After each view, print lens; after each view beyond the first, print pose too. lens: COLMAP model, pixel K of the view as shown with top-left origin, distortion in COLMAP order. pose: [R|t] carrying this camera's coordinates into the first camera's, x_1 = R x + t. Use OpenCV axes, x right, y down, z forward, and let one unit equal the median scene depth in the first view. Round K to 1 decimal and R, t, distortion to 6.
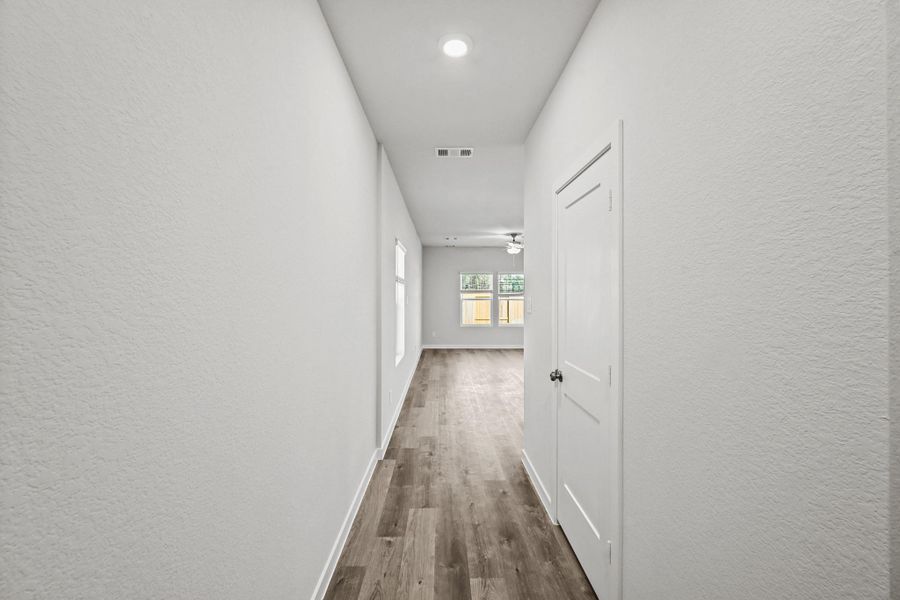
lens RADIAL K [[354.7, 0, 446.5], [0, 354.7, 299.4], [0, 0, 1]] dist [-0.000665, -0.000191]
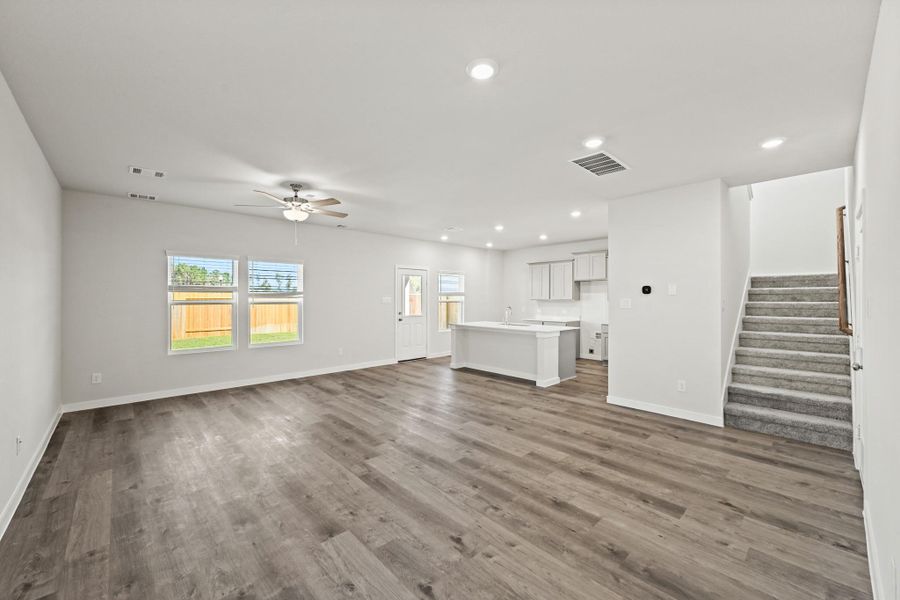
lens RADIAL K [[354.7, 0, 446.5], [0, 354.7, 299.4], [0, 0, 1]] dist [-0.000665, -0.000191]
pose [[0.743140, -0.002490, 0.669132, -0.005478], [0.005517, 0.999982, -0.002406, -0.002875], [-0.669114, 0.005479, 0.743140, 0.388787]]
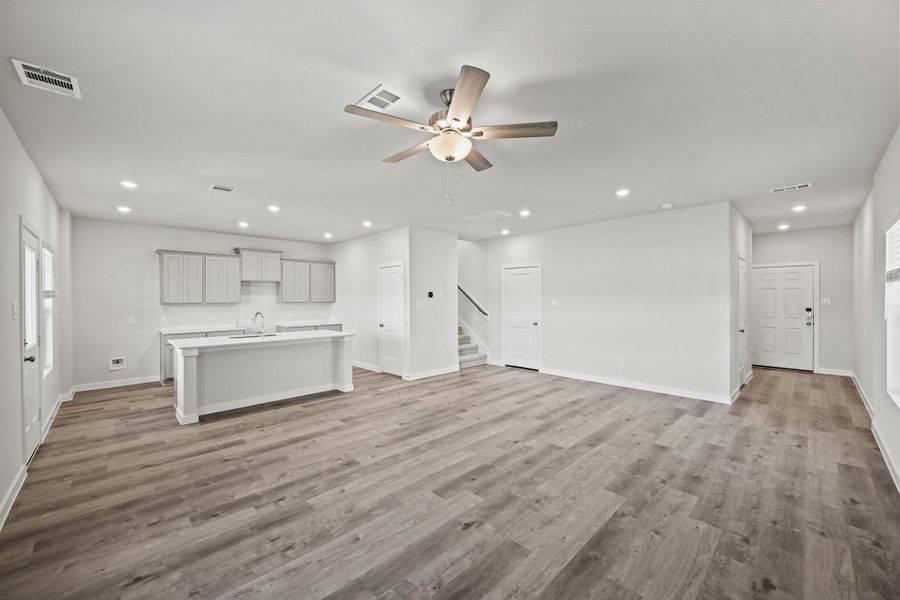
lens RADIAL K [[354.7, 0, 446.5], [0, 354.7, 299.4], [0, 0, 1]] dist [-0.000665, -0.000191]
pose [[-0.685751, 0.002566, 0.727832, -0.022131], [0.010001, 0.999933, 0.005897, -0.009592], [-0.727768, 0.011323, -0.685730, 1.027352]]
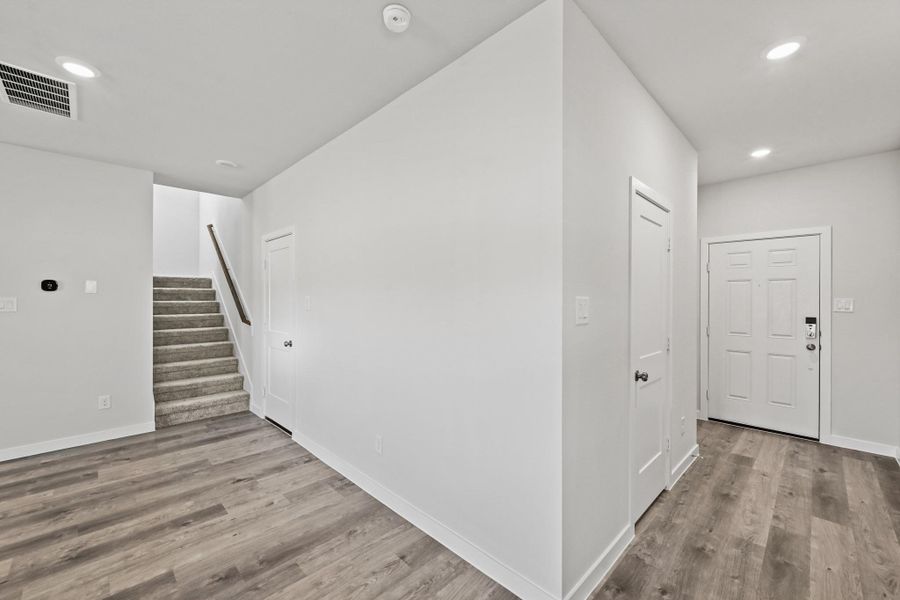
lens RADIAL K [[363.6, 0, 450.0], [0, 363.6, 300.0], [0, 0, 1]] dist [-0.000225, 0.000086]
pose [[-0.694219, -0.003235, 0.719757, -0.014000], [0.003650, 0.999961, 0.008016, -0.002370], [-0.719755, 0.008192, -0.694180, 0.528449]]
